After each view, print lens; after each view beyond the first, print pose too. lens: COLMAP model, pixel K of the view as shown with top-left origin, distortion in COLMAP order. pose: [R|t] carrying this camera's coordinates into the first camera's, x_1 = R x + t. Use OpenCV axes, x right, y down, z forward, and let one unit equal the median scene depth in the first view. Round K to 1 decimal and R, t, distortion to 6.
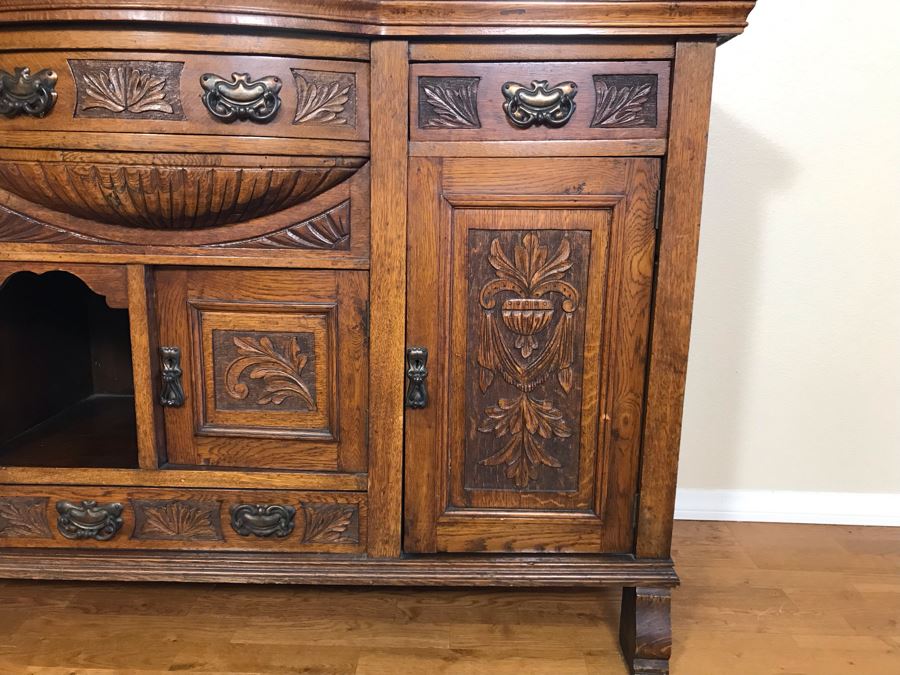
lens RADIAL K [[736.5, 0, 449.0], [0, 736.5, 331.3], [0, 0, 1]] dist [0.051473, -0.056221]
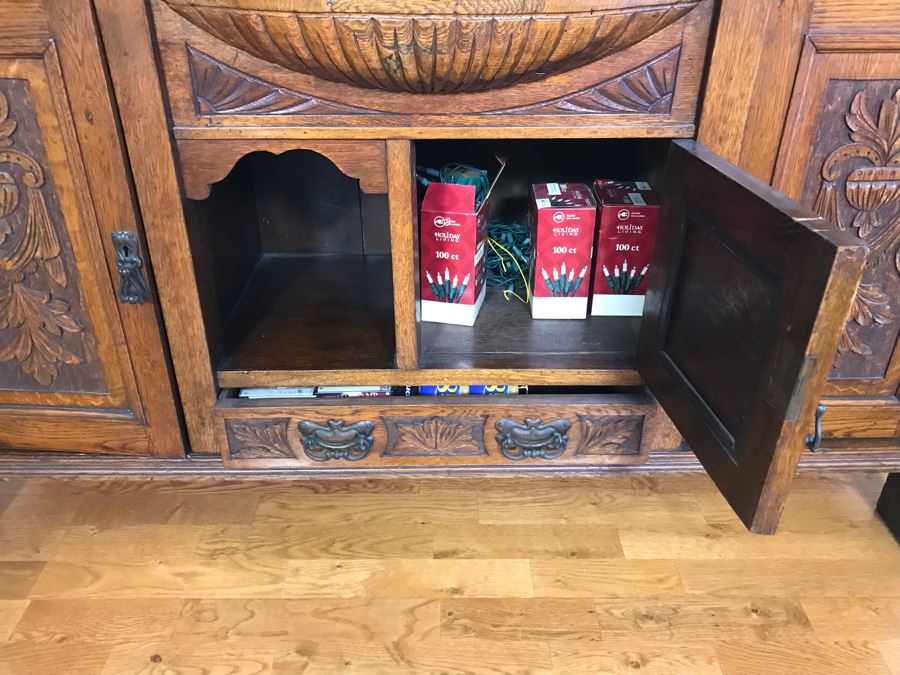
lens RADIAL K [[736.5, 0, 447.1], [0, 736.5, 329.4], [0, 0, 1]] dist [0.051473, -0.056221]
pose [[0.999516, -0.029294, 0.010428, -0.378633], [0.024555, 0.949337, 0.313299, -0.141436], [-0.019078, -0.312891, 0.949597, 0.178982]]
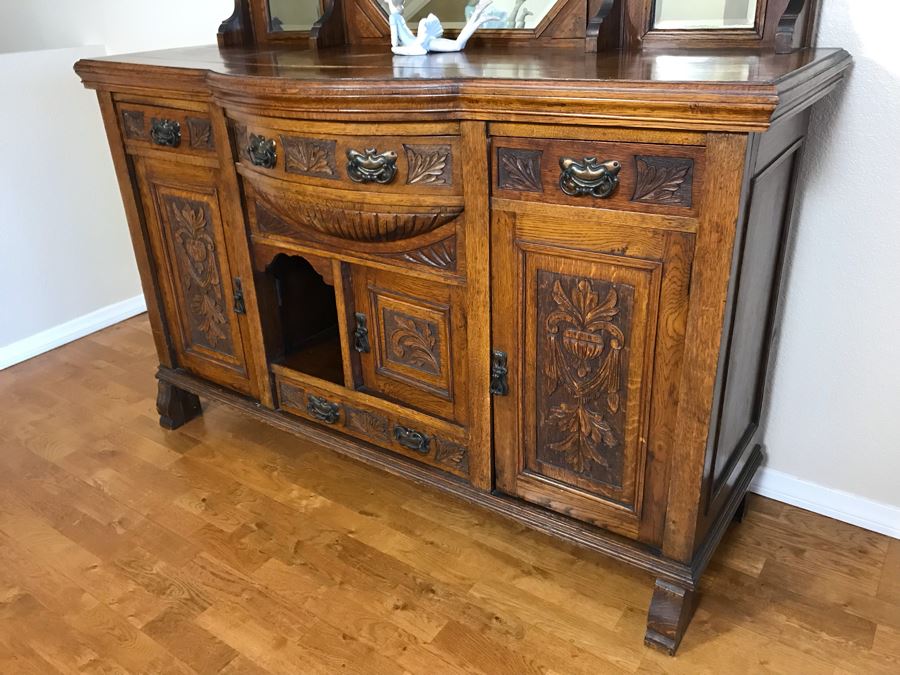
lens RADIAL K [[736.5, 0, 446.0], [0, 736.5, 331.3], [0, 0, 1]] dist [0.051473, -0.056221]
pose [[0.826289, 0.188632, -0.530721, 0.548594], [-0.053493, 0.964276, 0.259443, -0.337008], [0.560701, -0.185985, 0.806861, -0.077096]]
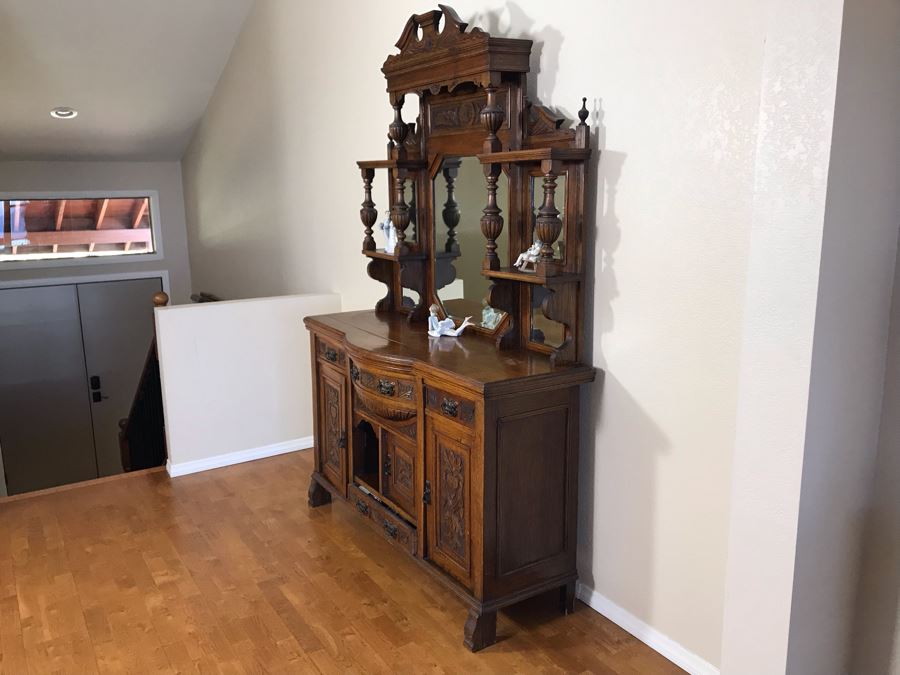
lens RADIAL K [[736.5, 0, 444.9], [0, 736.5, 330.4], [0, 0, 1]] dist [0.051473, -0.056221]
pose [[0.552409, 0.136933, -0.822249, 2.118395], [-0.151968, 0.986428, 0.062178, -0.694732], [0.819603, 0.090608, 0.565721, -0.516505]]
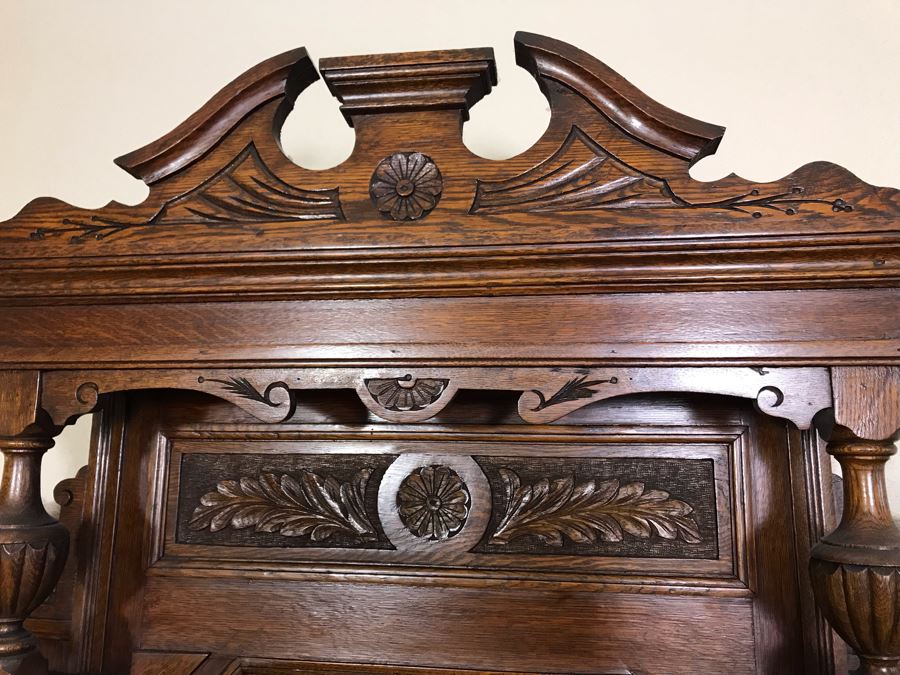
lens RADIAL K [[759.5, 0, 445.6], [0, 759.5, 333.2], [0, 0, 1]] dist [0.038352, -0.011327]
pose [[0.992583, -0.029500, -0.117938, -0.248672], [-0.017445, 0.925510, -0.378321, -1.243261], [0.120314, 0.377573, 0.918131, 0.407565]]
